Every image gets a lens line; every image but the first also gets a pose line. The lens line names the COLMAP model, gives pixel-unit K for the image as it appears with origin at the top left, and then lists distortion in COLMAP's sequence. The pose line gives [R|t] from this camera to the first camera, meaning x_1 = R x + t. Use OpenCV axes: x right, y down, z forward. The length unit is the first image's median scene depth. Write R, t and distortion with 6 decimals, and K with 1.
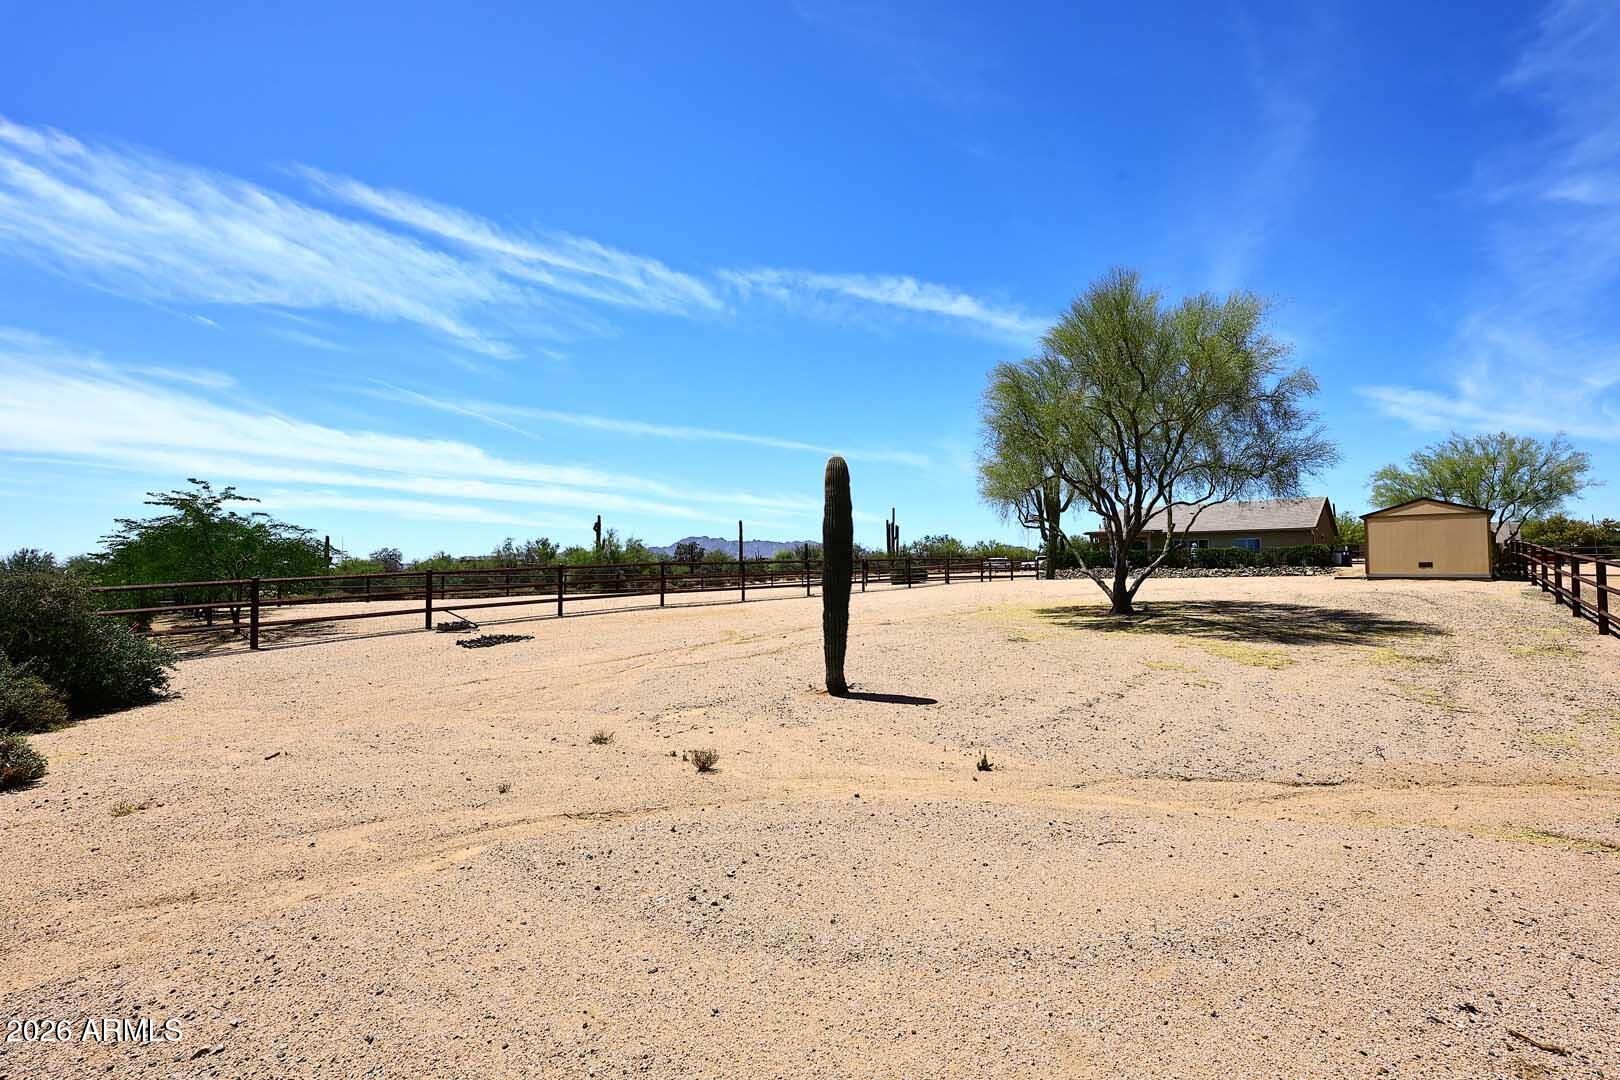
lens RADIAL K [[668.8, 0, 807.5], [0, 668.8, 543.5], [0, 0, 1]] dist [0.012319, -0.000292]
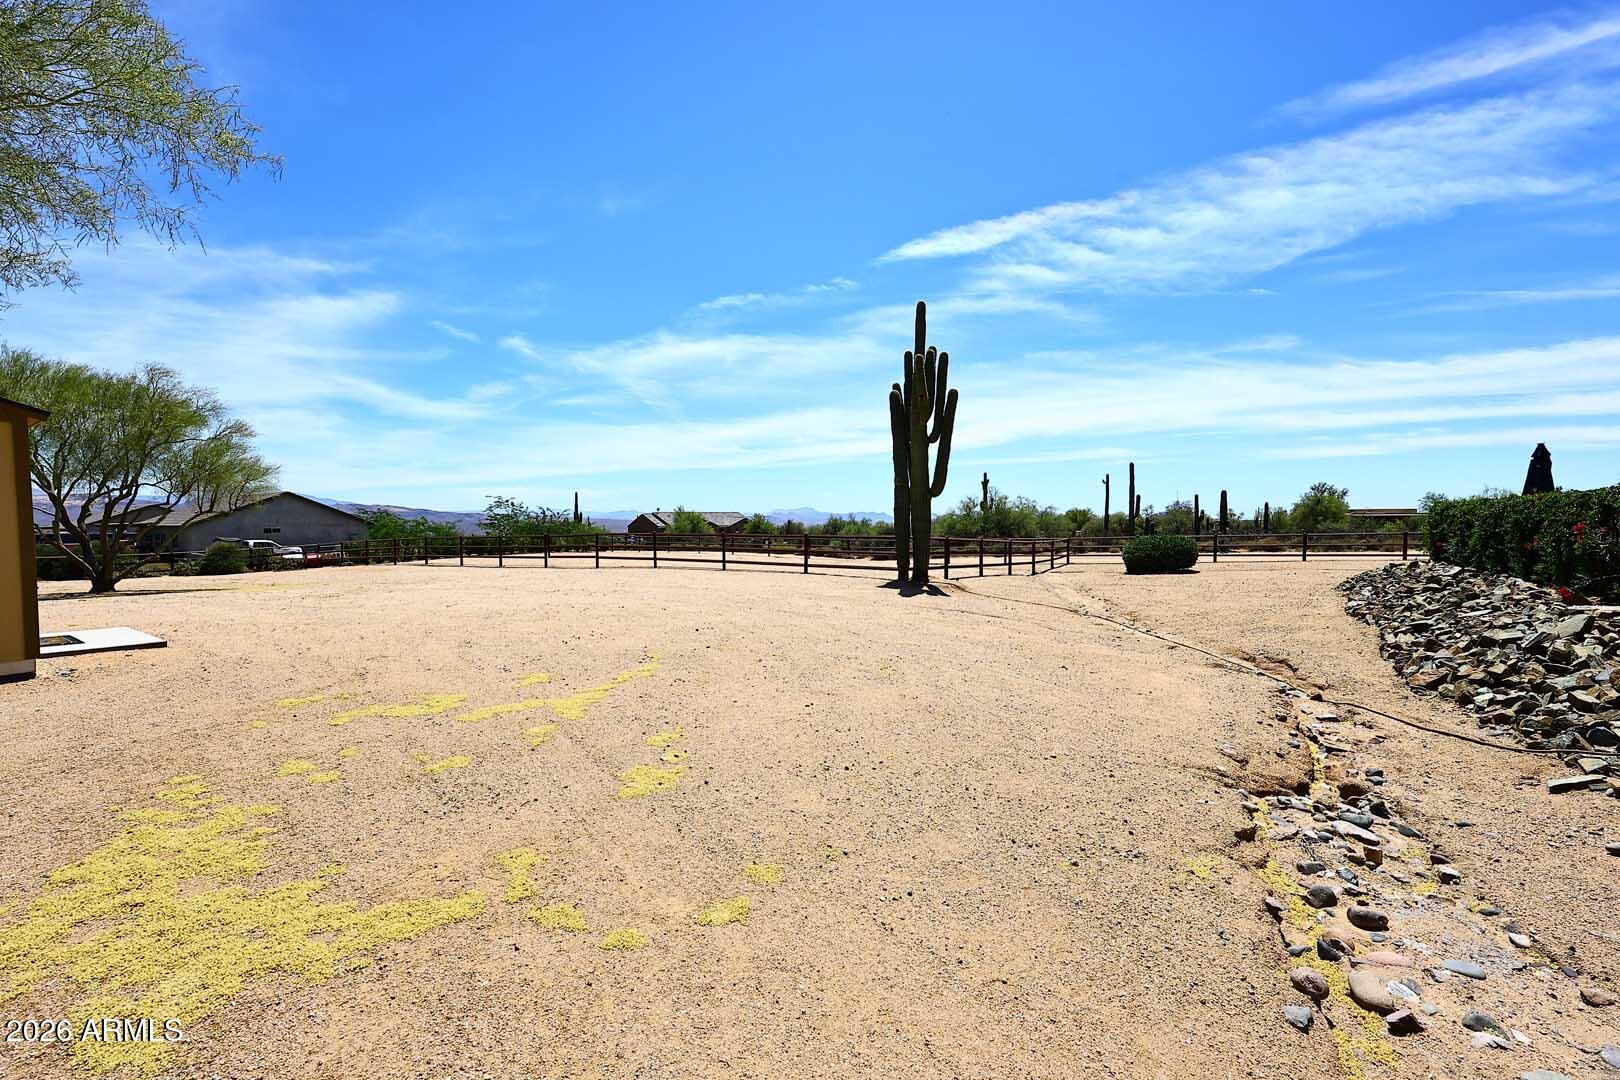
lens RADIAL K [[668.8, 0, 816.8], [0, 668.8, 549.1], [0, 0, 1]] dist [0.012319, -0.000292]
pose [[0.184868, 0.047875, -0.981597, 0.094771], [0.036907, 0.997770, 0.055615, 0.000594], [0.982070, -0.046510, 0.182689, 0.102169]]
